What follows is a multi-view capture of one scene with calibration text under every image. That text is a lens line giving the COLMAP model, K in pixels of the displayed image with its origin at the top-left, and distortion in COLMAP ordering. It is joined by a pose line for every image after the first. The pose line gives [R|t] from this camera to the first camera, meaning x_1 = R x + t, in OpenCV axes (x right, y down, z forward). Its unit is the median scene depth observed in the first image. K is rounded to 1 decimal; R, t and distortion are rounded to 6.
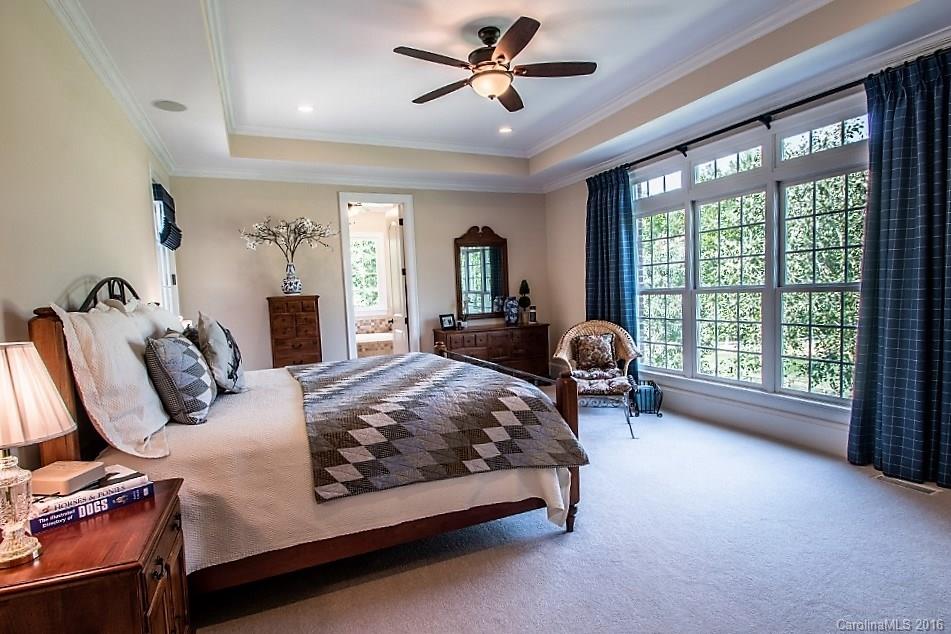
lens RADIAL K [[462.0, 0, 478.0], [0, 462.0, 320.7], [0, 0, 1]] dist [-0.001001, -0.000315]
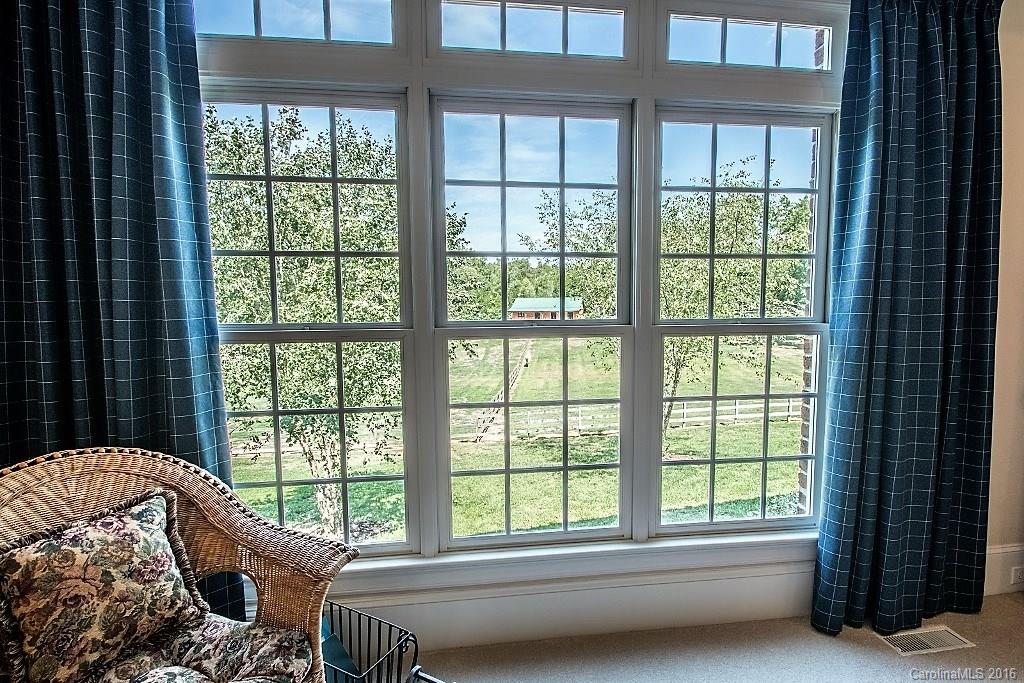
lens RADIAL K [[528.5, 0, 512.4], [0, 528.5, 337.4], [0, 0, 1]] dist [-0.001025, -0.000223]
pose [[0.270694, -0.041229, 0.961782, 0.053746], [0.056605, 0.998036, 0.026851, -0.059223], [-0.961000, 0.047173, 0.272496, 0.721529]]
